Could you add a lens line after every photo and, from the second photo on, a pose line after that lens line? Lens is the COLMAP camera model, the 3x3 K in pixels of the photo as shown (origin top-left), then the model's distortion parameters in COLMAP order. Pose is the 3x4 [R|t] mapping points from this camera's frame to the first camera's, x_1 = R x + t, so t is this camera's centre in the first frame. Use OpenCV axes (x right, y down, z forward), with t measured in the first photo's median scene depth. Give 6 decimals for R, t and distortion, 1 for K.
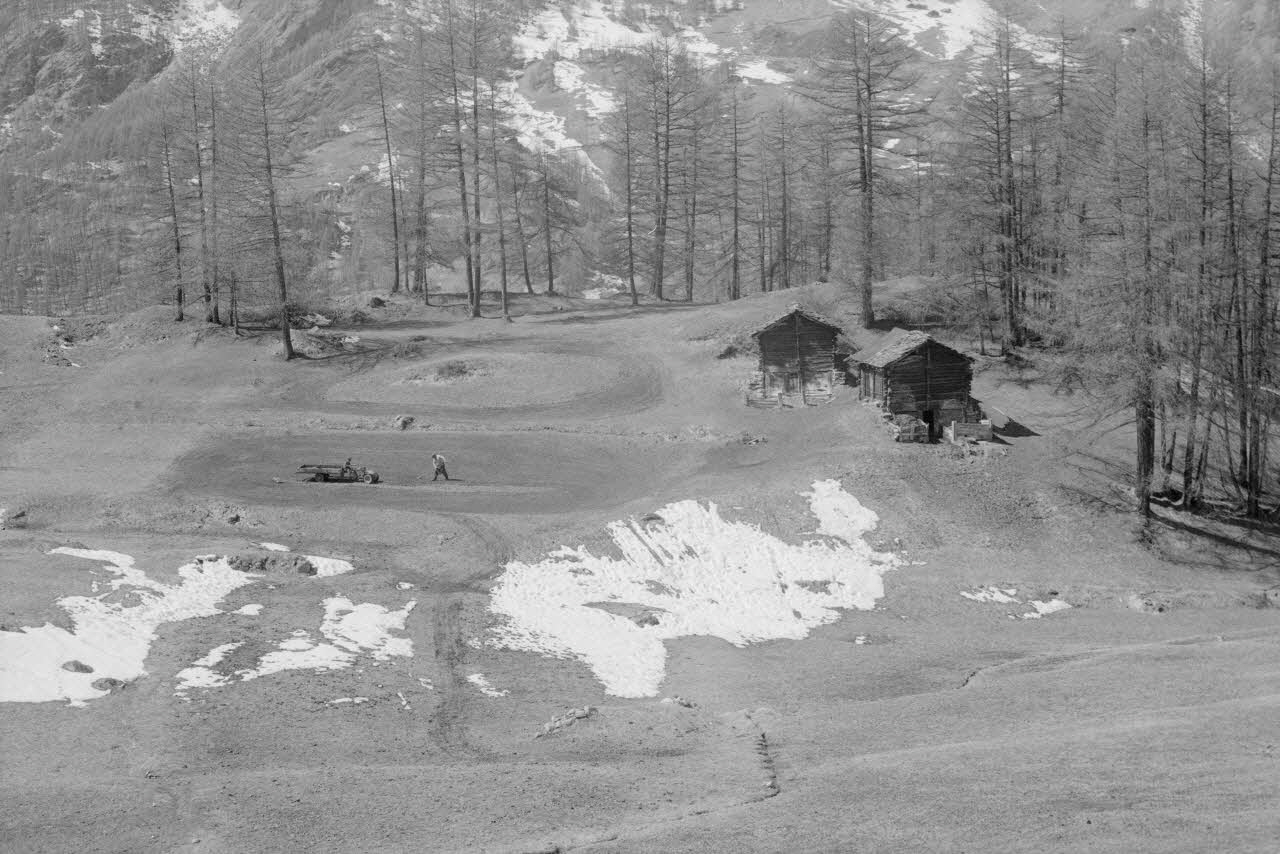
lens RADIAL K [[1866.7, 0, 667.6], [0, 1866.7, 423.8], [0, 0, 1]] dist [0.023802, -0.146675]
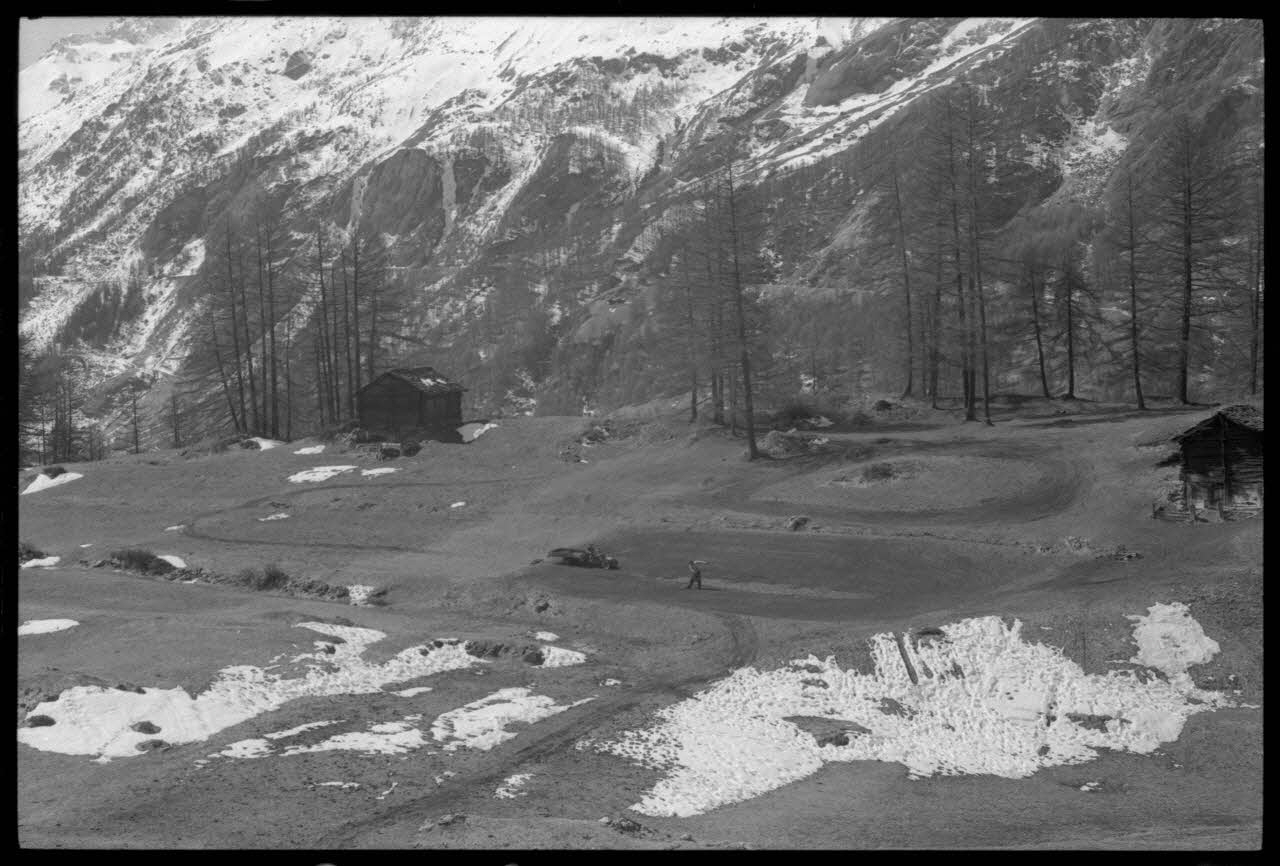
lens RADIAL K [[1804.4, 0, 640.0], [0, 1804.4, 433.0], [0, 0, 1]] dist [0.010178, -0.074776]
pose [[0.877256, 0.010251, -0.479912, 0.244648], [-0.036900, 0.998254, -0.046127, -0.001337], [0.478602, 0.058174, 0.876103, 0.118513]]
